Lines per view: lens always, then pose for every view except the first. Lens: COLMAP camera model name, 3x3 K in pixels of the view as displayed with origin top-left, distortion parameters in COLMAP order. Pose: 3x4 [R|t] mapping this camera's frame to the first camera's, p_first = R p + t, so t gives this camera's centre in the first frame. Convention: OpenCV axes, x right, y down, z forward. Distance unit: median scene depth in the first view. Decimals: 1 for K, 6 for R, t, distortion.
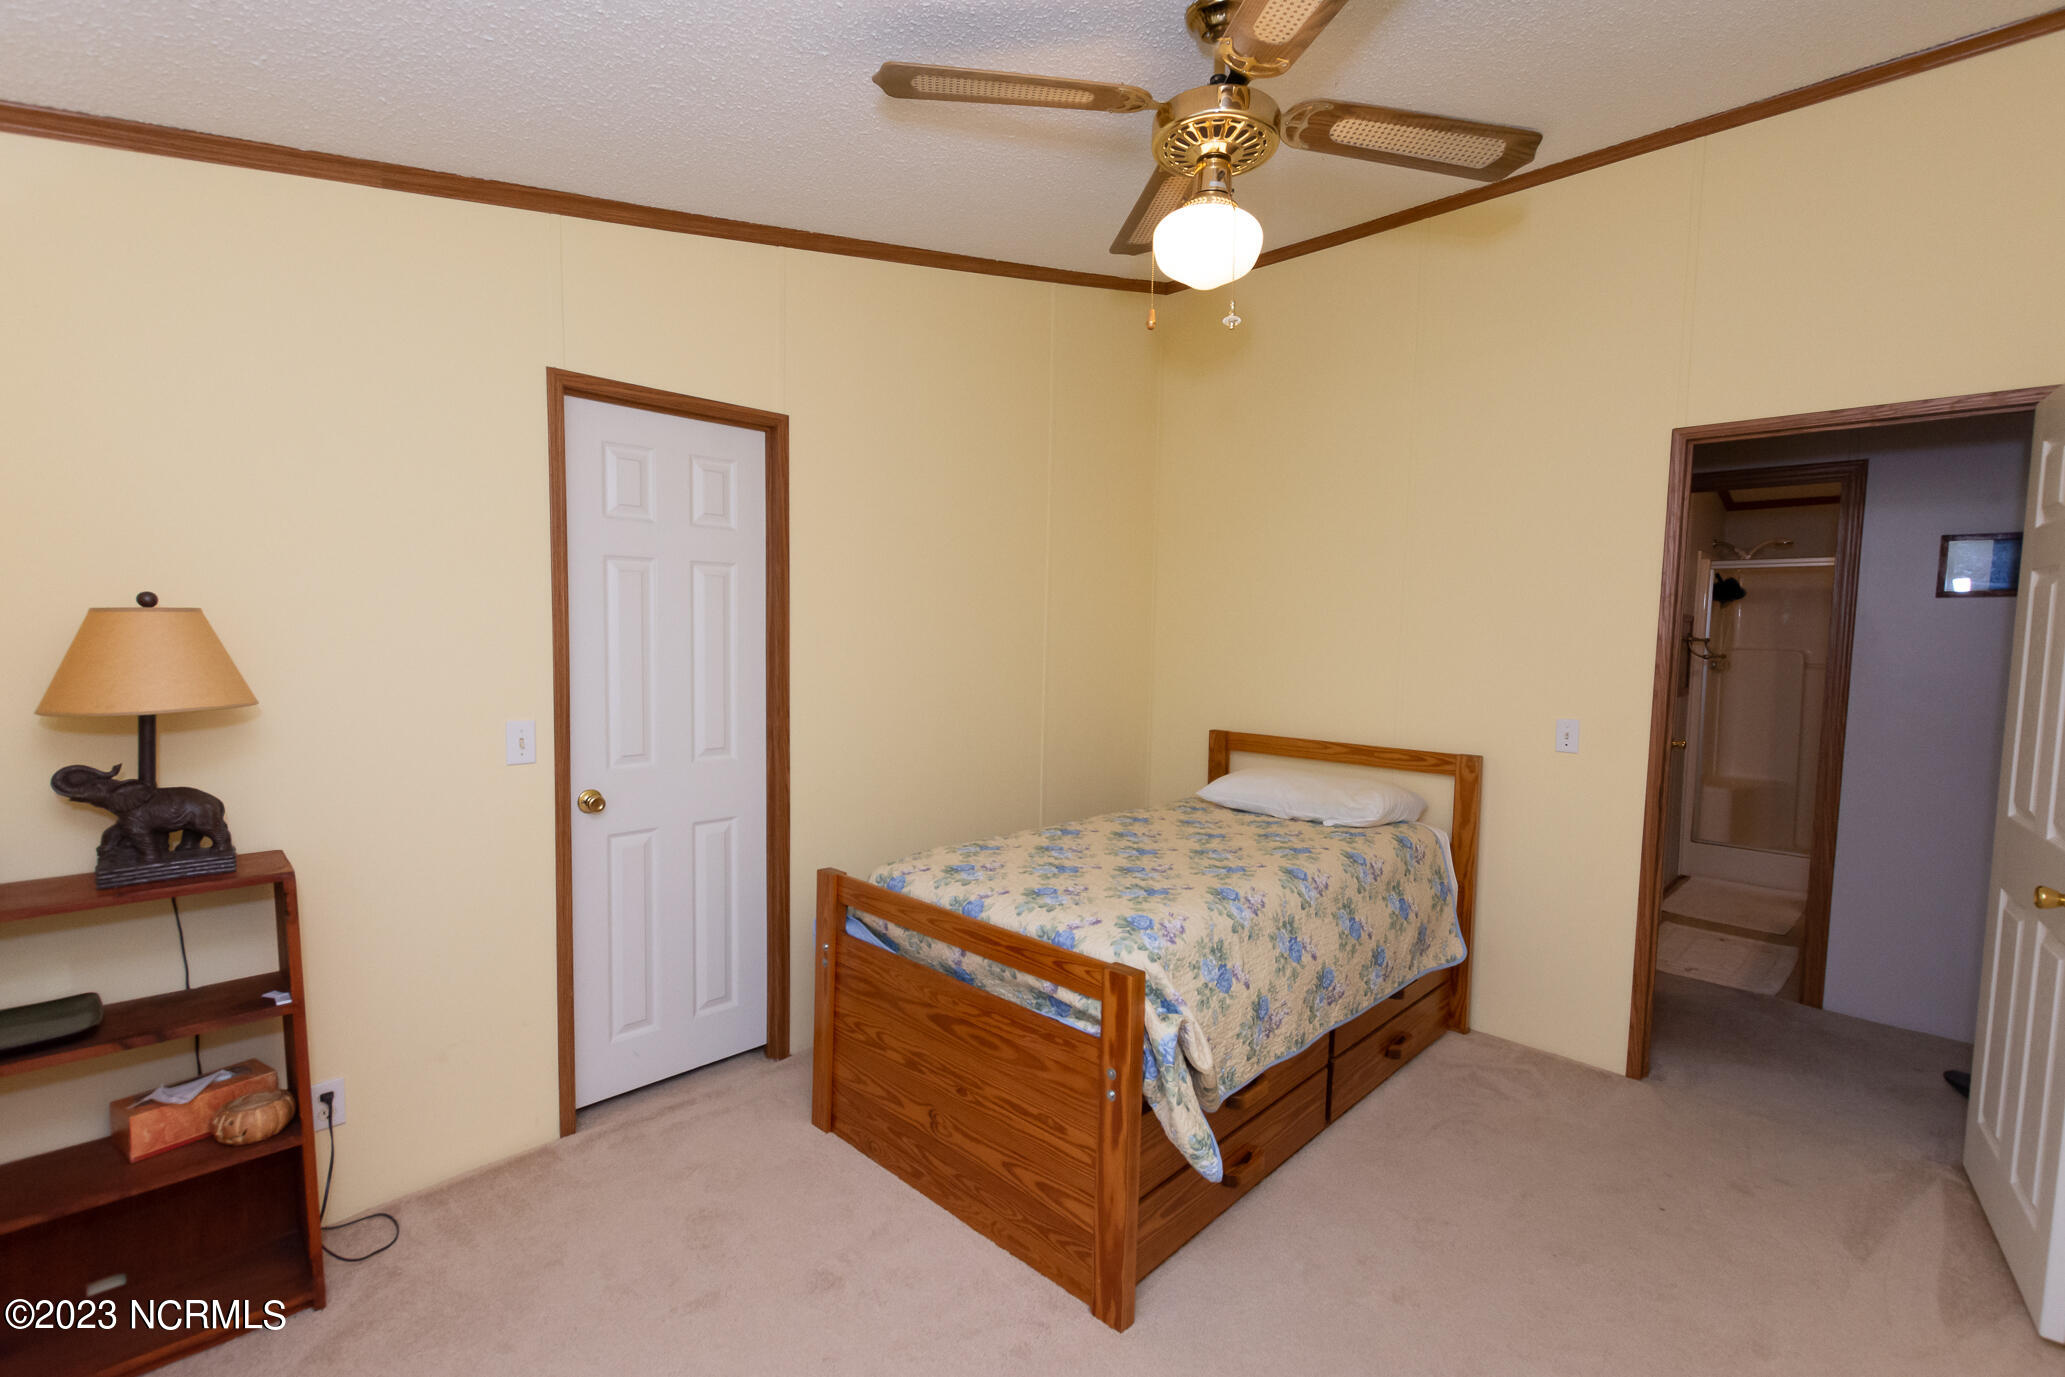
lens RADIAL K [[897.3, 0, 1033.5], [0, 897.3, 689.0], [0, 0, 1]] dist [0.010146, -0.003017]
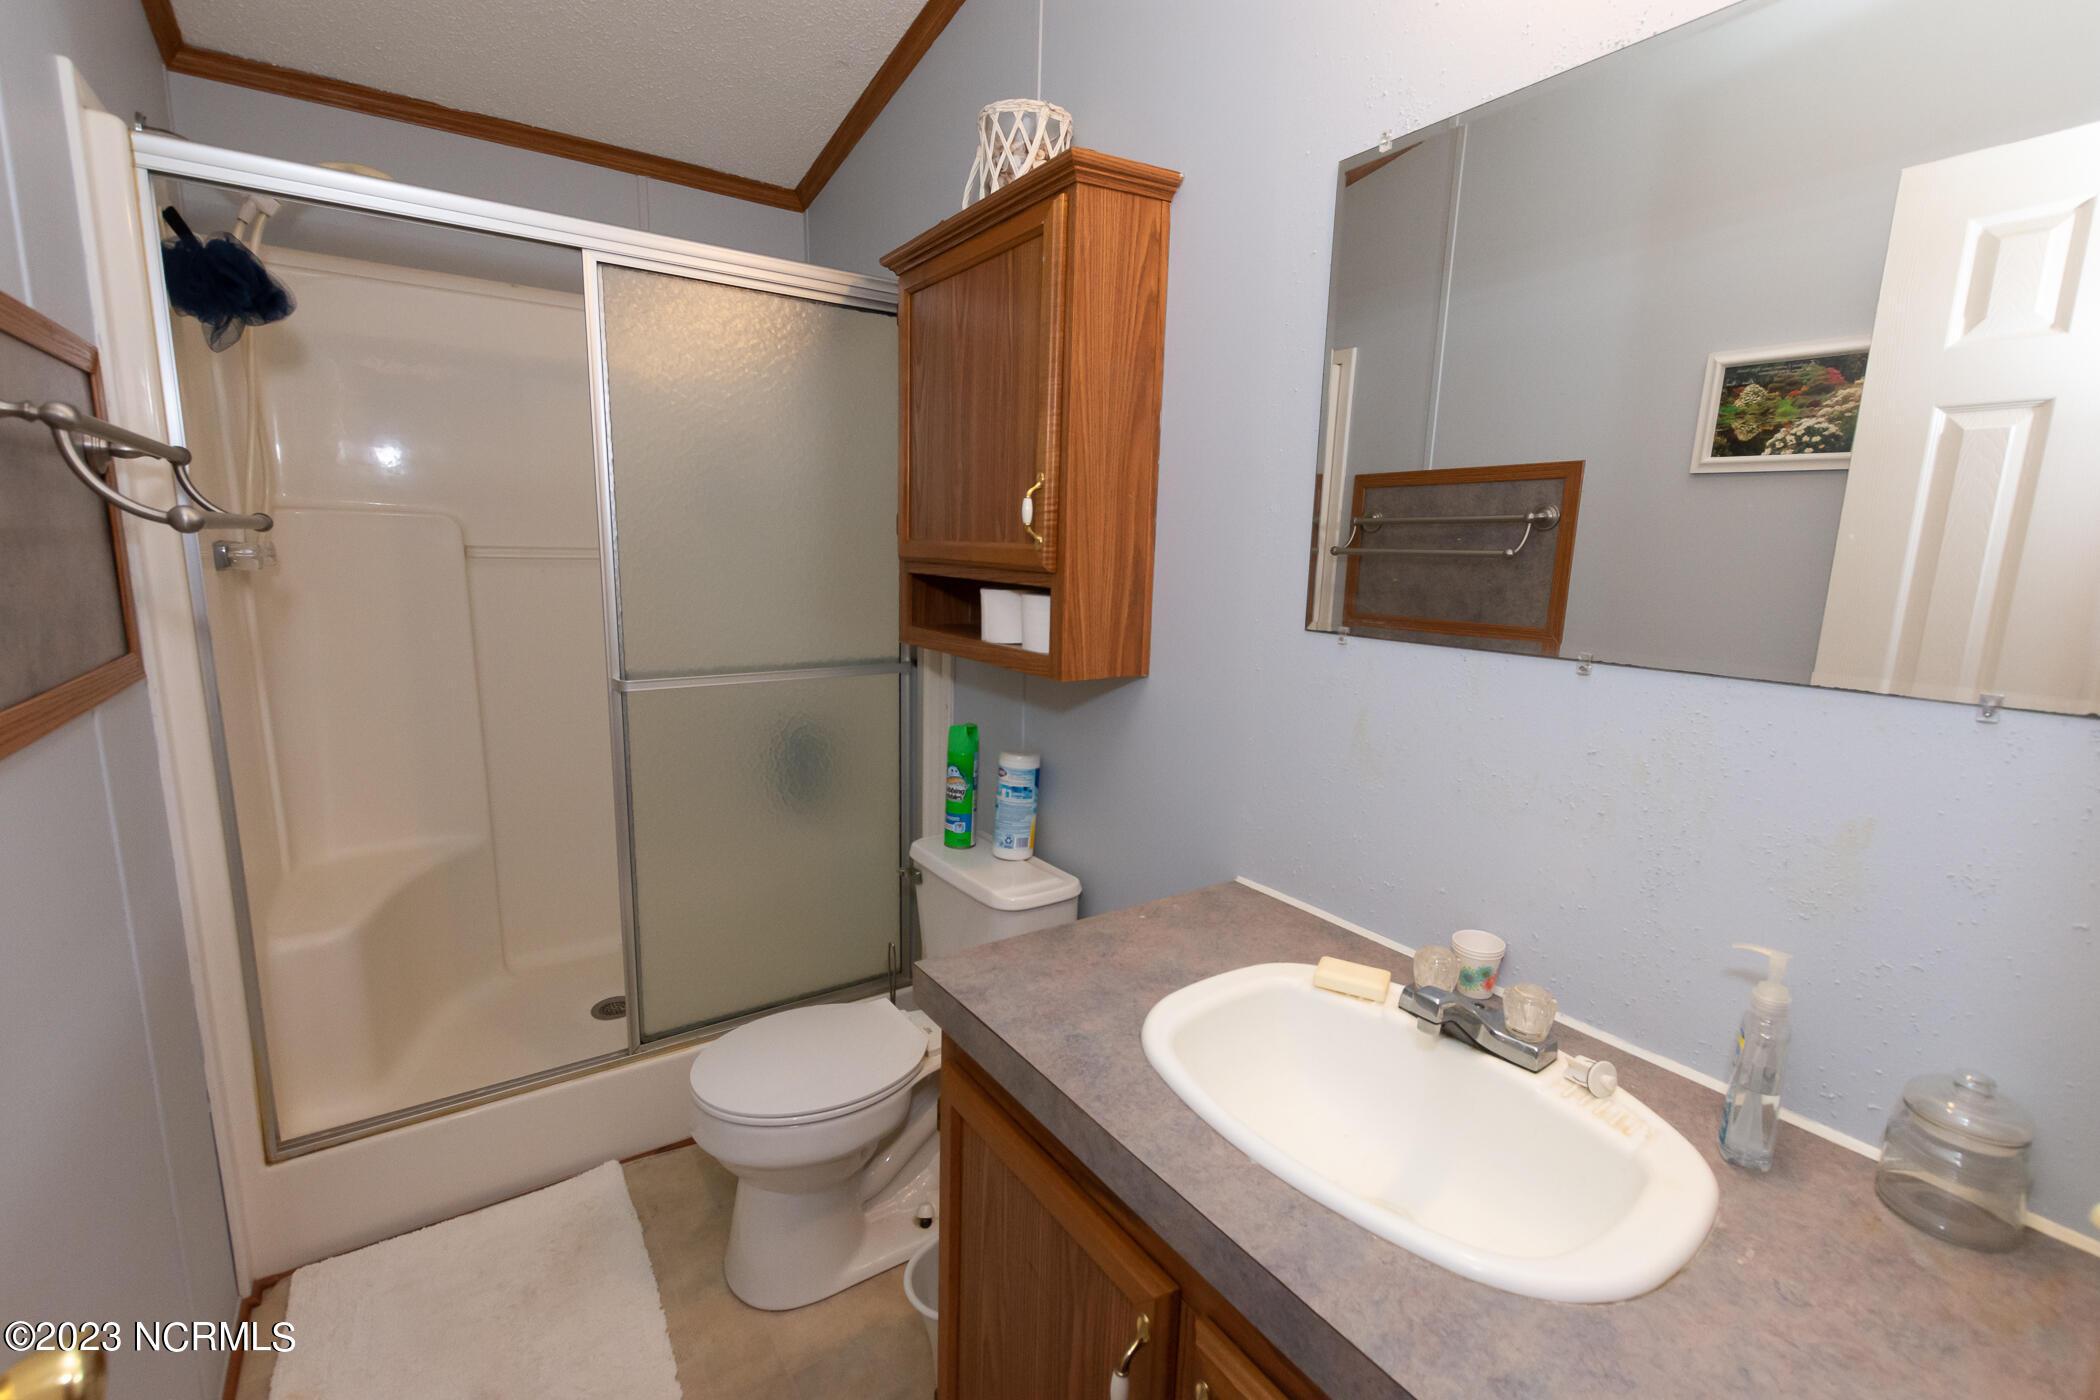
lens RADIAL K [[912.5, 0, 1048.6], [0, 912.5, 700.7], [0, 0, 1]] dist [0.010146, -0.003017]
pose [[0.185896, -0.175295, 0.966806, 0.528336], [0.044110, 0.984454, 0.170014, -0.020848], [-0.981579, 0.011041, 0.190738, 0.707704]]
